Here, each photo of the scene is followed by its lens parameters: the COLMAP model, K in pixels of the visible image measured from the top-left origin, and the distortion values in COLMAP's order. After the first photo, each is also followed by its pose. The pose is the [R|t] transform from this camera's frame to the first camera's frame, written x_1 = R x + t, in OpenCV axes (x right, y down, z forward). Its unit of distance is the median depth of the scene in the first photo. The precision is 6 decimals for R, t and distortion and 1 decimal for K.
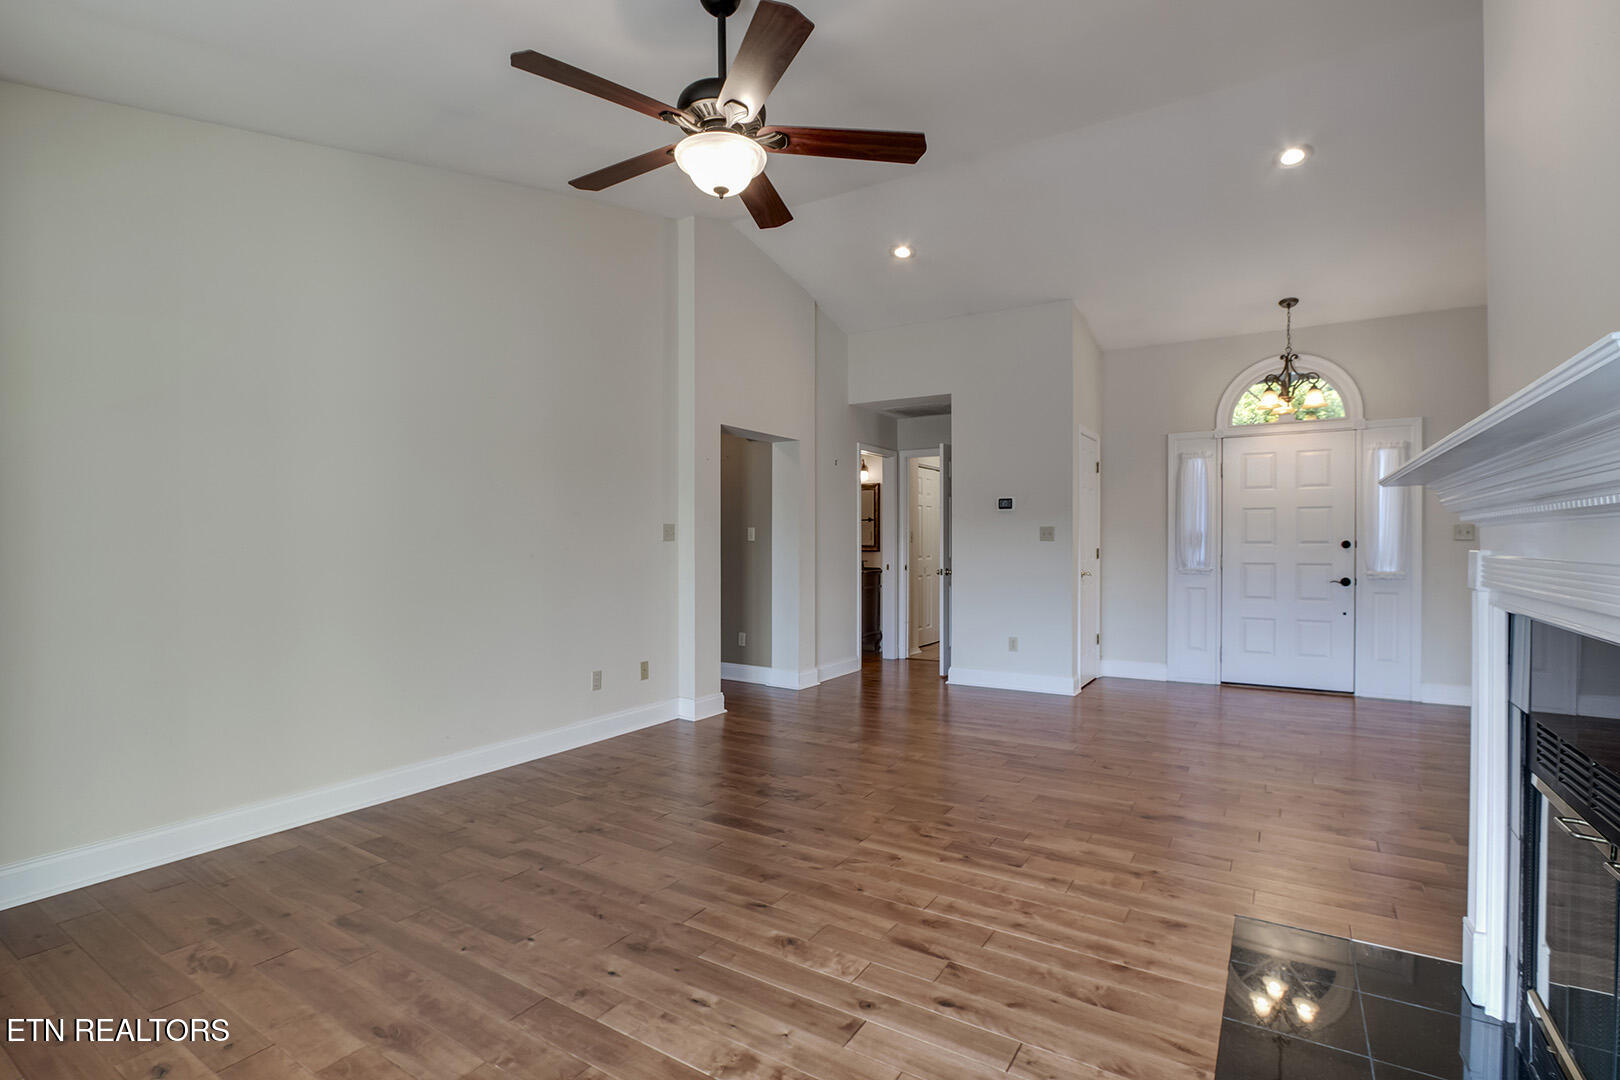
lens RADIAL K [[761.8, 0, 814.9], [0, 761.8, 551.7], [0, 0, 1]] dist [-0.018234, 0.000332]
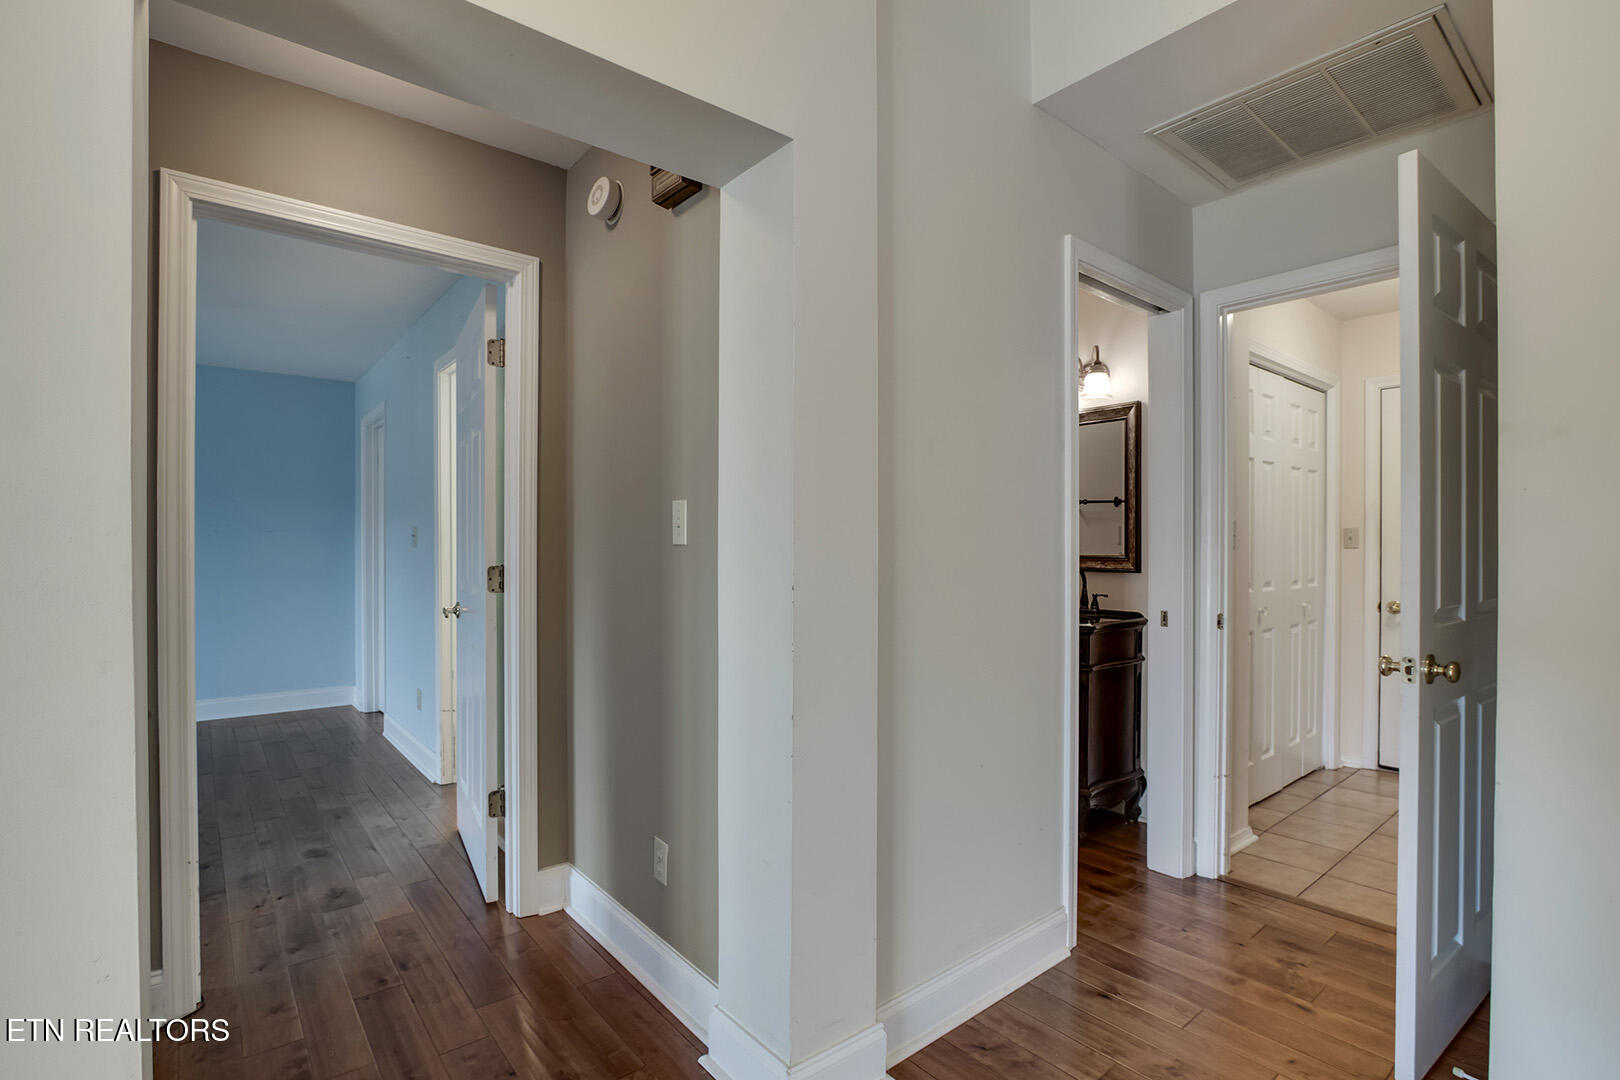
lens RADIAL K [[761.8, 0, 814.9], [0, 761.8, 551.7], [0, 0, 1]] dist [-0.018234, 0.000332]
pose [[0.950124, 0.001980, -0.311867, 0.050797], [-0.003919, 0.999977, -0.005591, -0.008086], [0.311848, 0.006534, 0.950109, 0.610211]]
